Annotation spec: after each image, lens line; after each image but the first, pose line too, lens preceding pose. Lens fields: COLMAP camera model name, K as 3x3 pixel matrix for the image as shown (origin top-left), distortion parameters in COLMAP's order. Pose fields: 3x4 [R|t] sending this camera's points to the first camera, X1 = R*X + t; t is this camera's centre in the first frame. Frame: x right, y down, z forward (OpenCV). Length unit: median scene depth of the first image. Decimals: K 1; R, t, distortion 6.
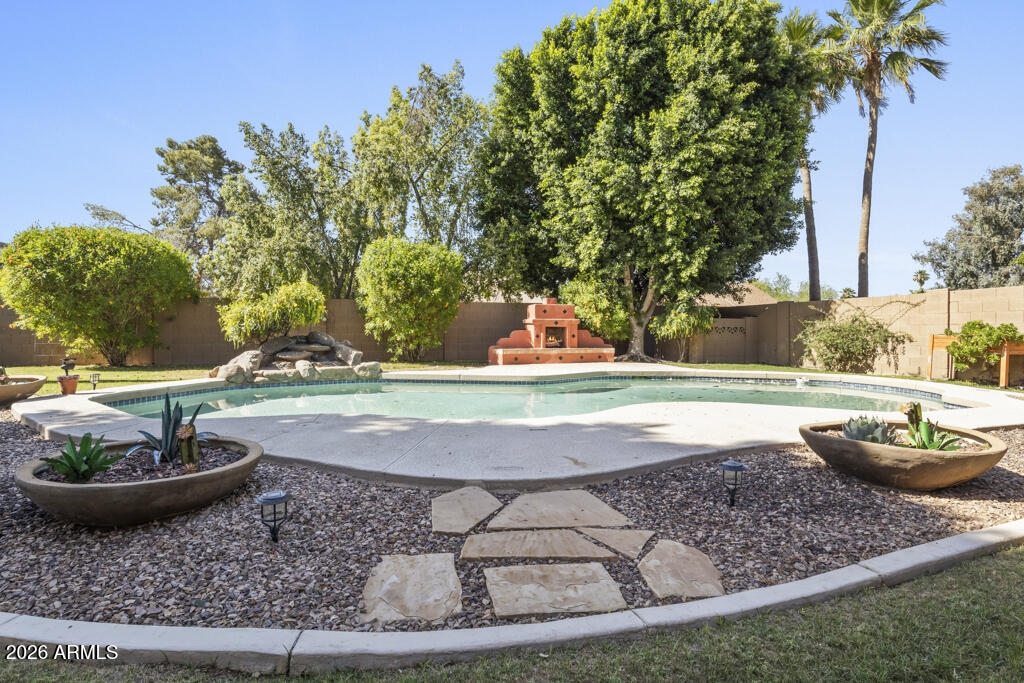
lens RADIAL K [[505.0, 0, 511.8], [0, 505.0, 336.6], [0, 0, 1]] dist [-0.010246, 0.000127]
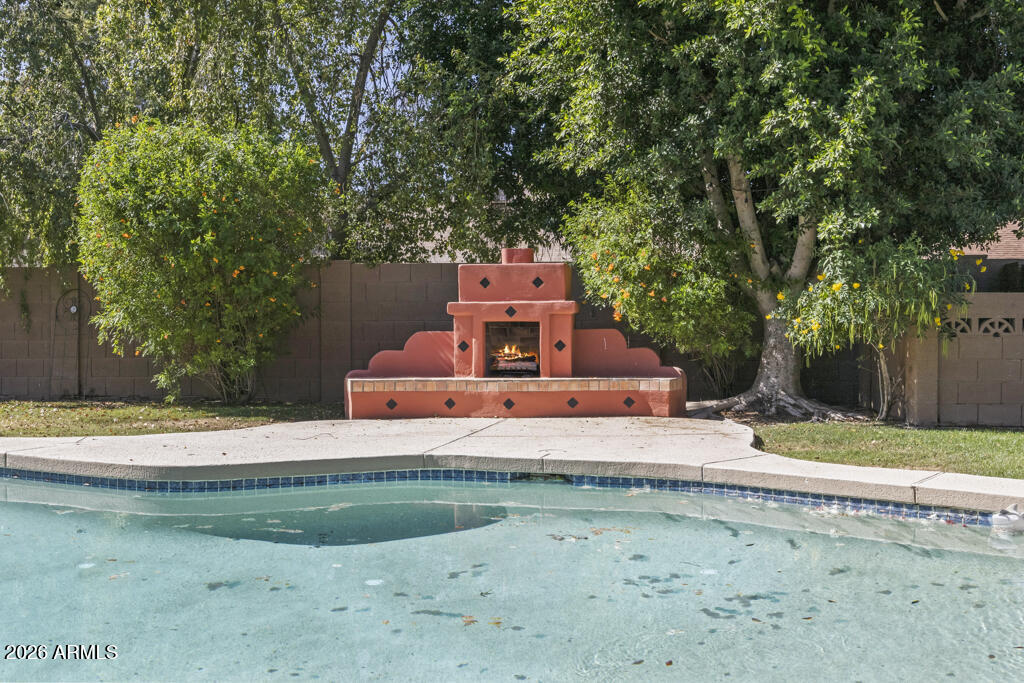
lens RADIAL K [[1013.7, 0, 512.0], [0, 1013.7, 341.5], [0, 0, 1]] dist [-0.081582, 0.000438]
pose [[0.940925, -0.001224, -0.338613, 0.361424], [0.004243, 0.999958, 0.008177, -0.010936], [0.338588, -0.009131, 0.940890, 0.286008]]
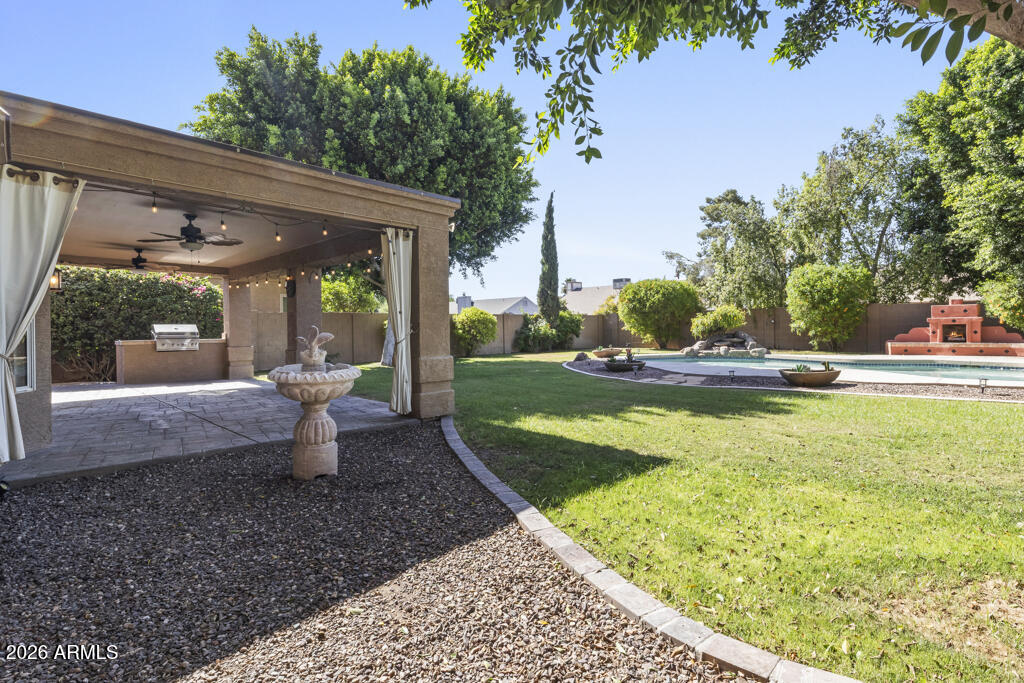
lens RADIAL K [[512.1, 0, 516.1], [0, 512.1, 327.0], [0, 0, 1]] dist [-0.008637, -0.000782]
pose [[0.516460, -0.010789, -0.856243, 0.590762], [0.008490, 0.999936, -0.007478, -0.013201], [0.856269, -0.003408, 0.516519, -0.487133]]
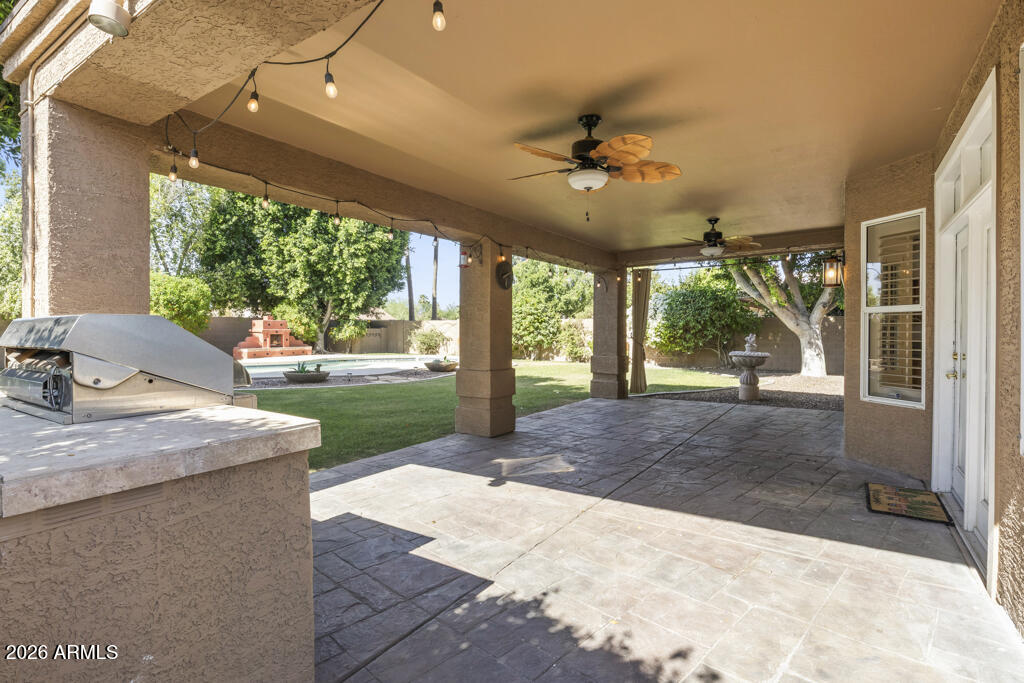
lens RADIAL K [[505.0, 0, 511.8], [0, 505.0, 336.6], [0, 0, 1]] dist [-0.010246, 0.000127]
pose [[0.725038, -0.014182, 0.688563, -0.495719], [0.008798, 0.999897, 0.011330, -0.024432], [-0.688653, -0.002157, 0.725088, -0.715770]]
